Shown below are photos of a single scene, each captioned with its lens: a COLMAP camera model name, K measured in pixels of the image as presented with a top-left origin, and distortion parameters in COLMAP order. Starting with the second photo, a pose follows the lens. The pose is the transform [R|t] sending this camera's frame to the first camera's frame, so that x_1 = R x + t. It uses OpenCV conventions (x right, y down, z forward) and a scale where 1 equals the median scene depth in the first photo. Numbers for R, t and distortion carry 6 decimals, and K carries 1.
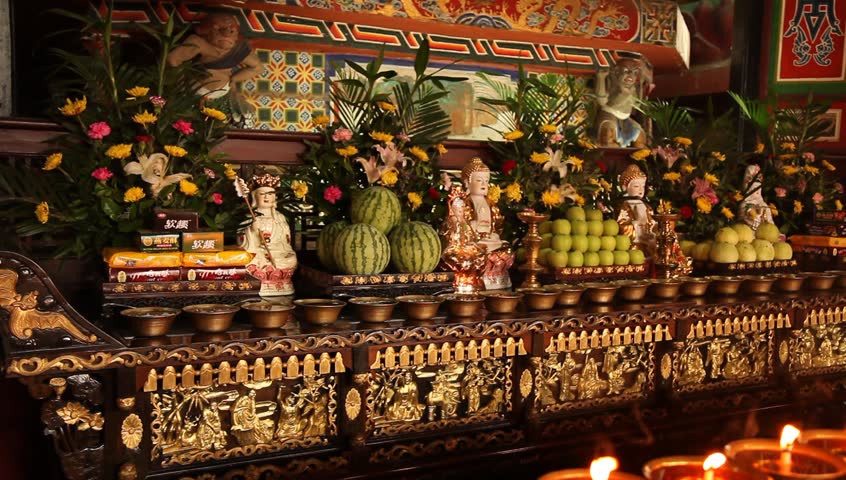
lens RADIAL K [[860.5, 0, 423.0], [0, 860.5, 240.0], [0, 0, 1]] dist [0.035743, 0.015621]
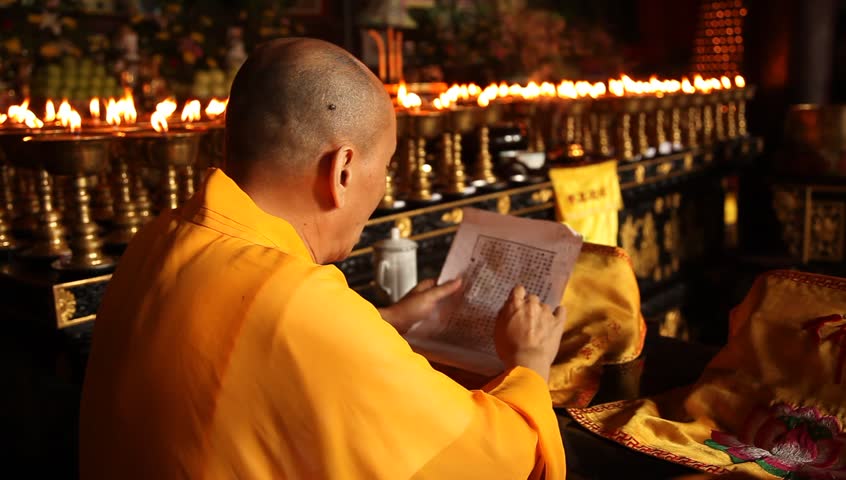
lens RADIAL K [[860.5, 0, 423.0], [0, 860.5, 240.0], [0, 0, 1]] dist [0.035743, 0.015621]
pose [[0.931024, -0.113604, 0.346827, 0.205184], [0.075704, 0.989764, 0.120980, 0.122603], [-0.357021, -0.086379, 0.930094, -0.430577]]
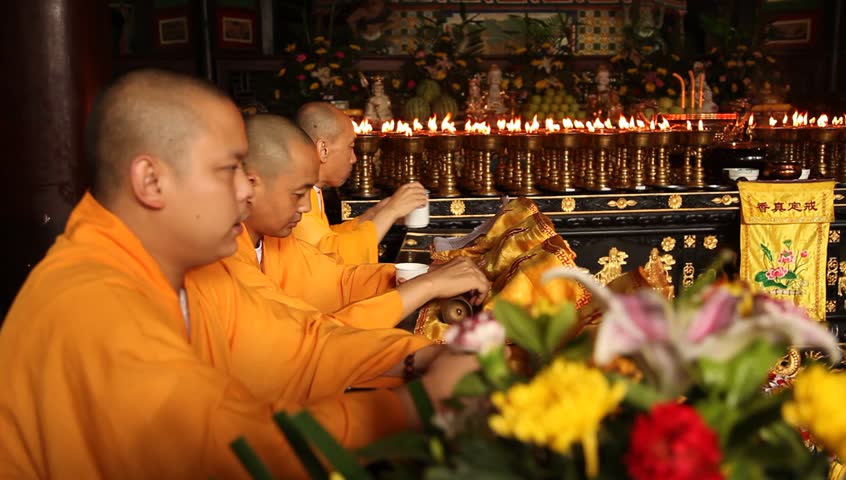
lens RADIAL K [[860.5, 0, 423.0], [0, 860.5, 240.0], [0, 0, 1]] dist [0.035743, 0.015621]
pose [[0.932862, 0.023373, -0.359475, 0.630704], [0.002460, 0.997456, 0.071240, 0.159285], [0.360226, -0.067342, 0.930431, -0.855621]]
